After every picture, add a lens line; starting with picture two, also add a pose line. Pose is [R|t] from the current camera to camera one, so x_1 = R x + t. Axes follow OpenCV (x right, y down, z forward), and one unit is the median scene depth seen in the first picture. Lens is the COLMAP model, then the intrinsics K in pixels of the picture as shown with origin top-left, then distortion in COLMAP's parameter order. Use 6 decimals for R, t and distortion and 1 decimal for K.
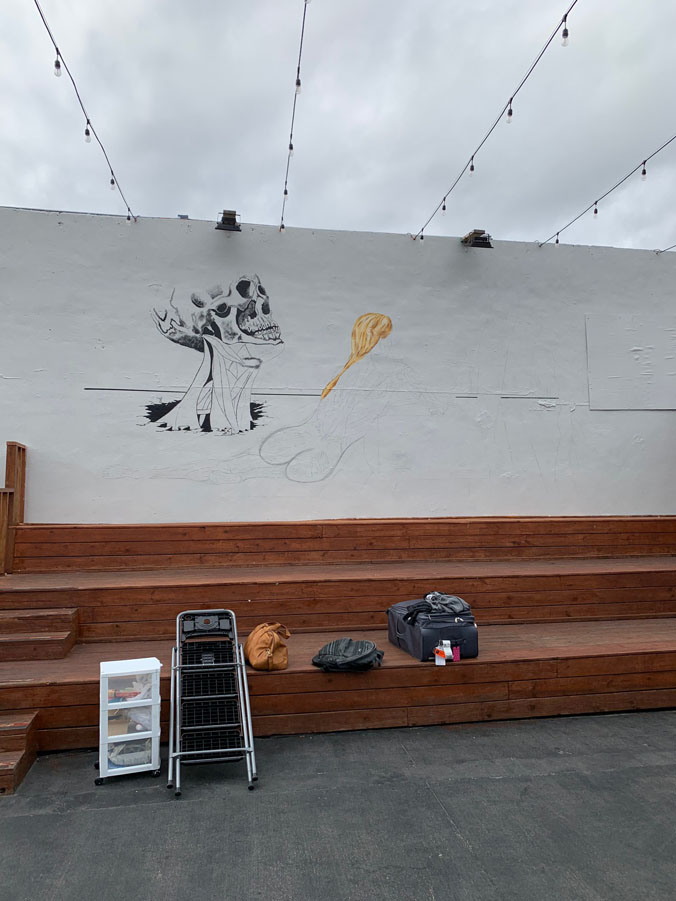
lens RADIAL K [[690.6, 0, 341.1], [0, 690.6, 454.7], [0, 0, 1]] dist [0.042635, -0.043304]
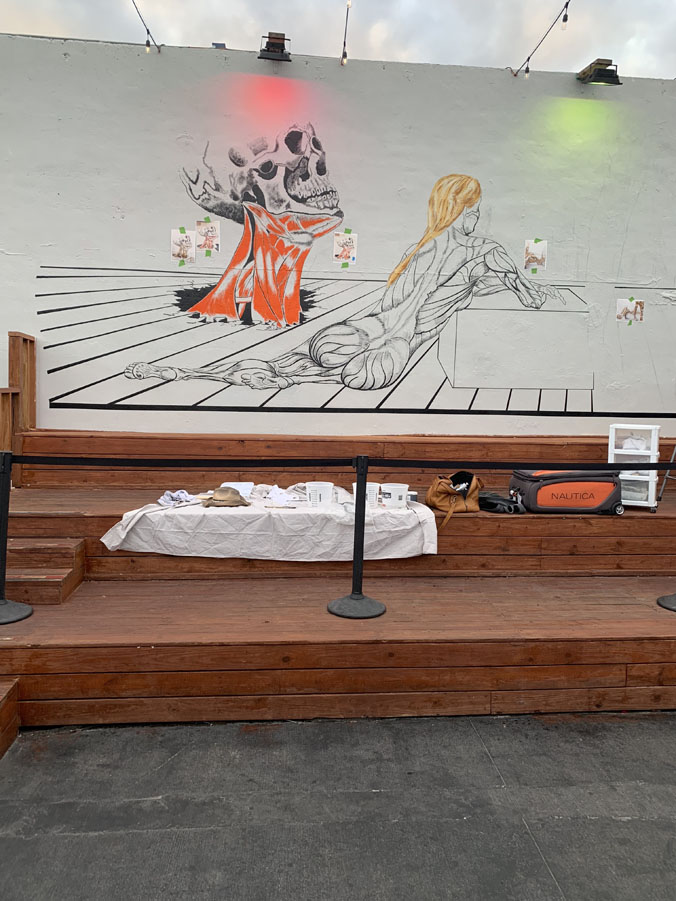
lens RADIAL K [[690.6, 0, 340.9], [0, 690.6, 452.4], [0, 0, 1]] dist [0.042635, -0.043304]
pose [[0.995977, 0.032850, -0.083375, -0.009442], [-0.020800, 0.989723, 0.141478, -0.001435], [0.087165, -0.139175, 0.986424, 0.174496]]
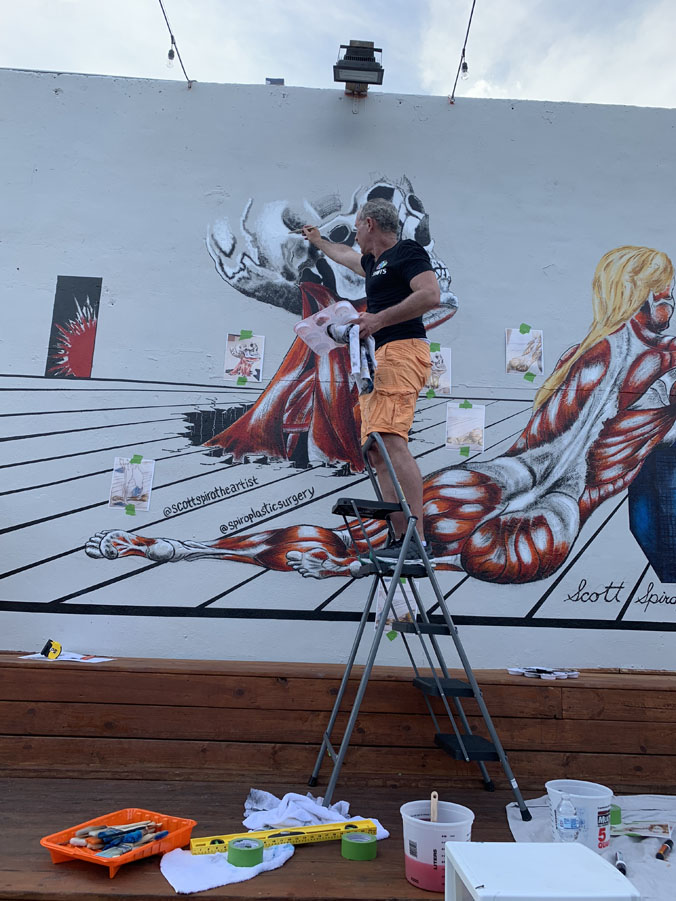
lens RADIAL K [[690.6, 0, 332.6], [0, 690.6, 446.5], [0, 0, 1]] dist [0.042635, -0.043304]
pose [[0.987424, 0.006036, -0.157980, -0.095304], [-0.031602, 0.986640, -0.159823, 0.029377], [0.154904, 0.162806, 0.974422, 0.526779]]
